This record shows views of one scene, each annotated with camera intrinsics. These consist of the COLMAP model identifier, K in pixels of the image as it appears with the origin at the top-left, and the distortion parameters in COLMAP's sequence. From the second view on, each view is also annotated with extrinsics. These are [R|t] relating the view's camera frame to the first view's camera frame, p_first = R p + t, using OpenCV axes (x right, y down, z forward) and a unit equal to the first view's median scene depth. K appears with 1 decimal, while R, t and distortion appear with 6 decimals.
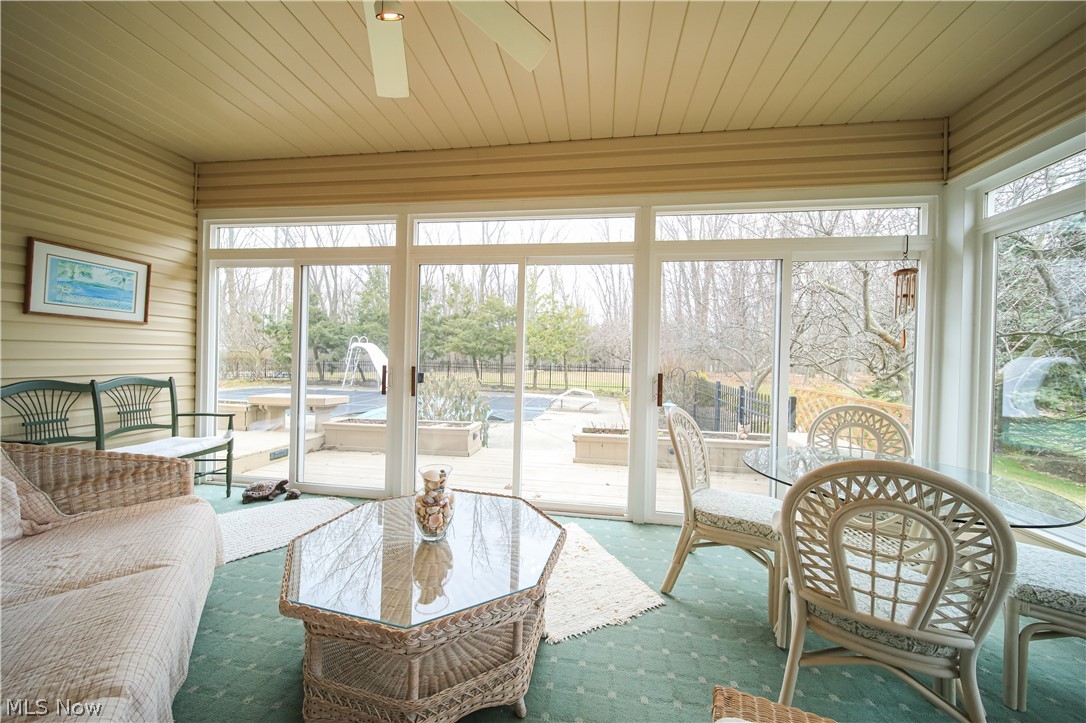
lens RADIAL K [[378.4, 0, 544.7], [0, 378.4, 358.0], [0, 0, 1]] dist [-0.000232, 0.000099]
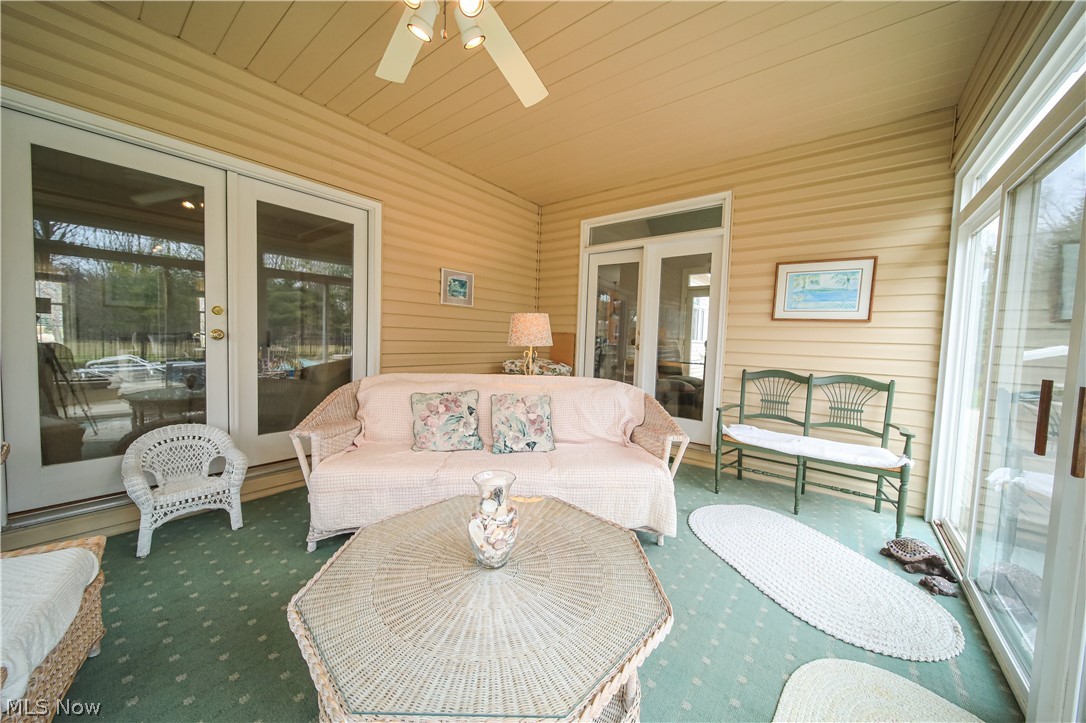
lens RADIAL K [[378.4, 0, 544.7], [0, 378.4, 358.0], [0, 0, 1]] dist [-0.000232, 0.000099]
pose [[-0.489669, 0.002139, -0.871906, 0.174190], [-0.052529, 0.998108, 0.031949, 0.013921], [0.870325, 0.061445, -0.488630, 0.769316]]
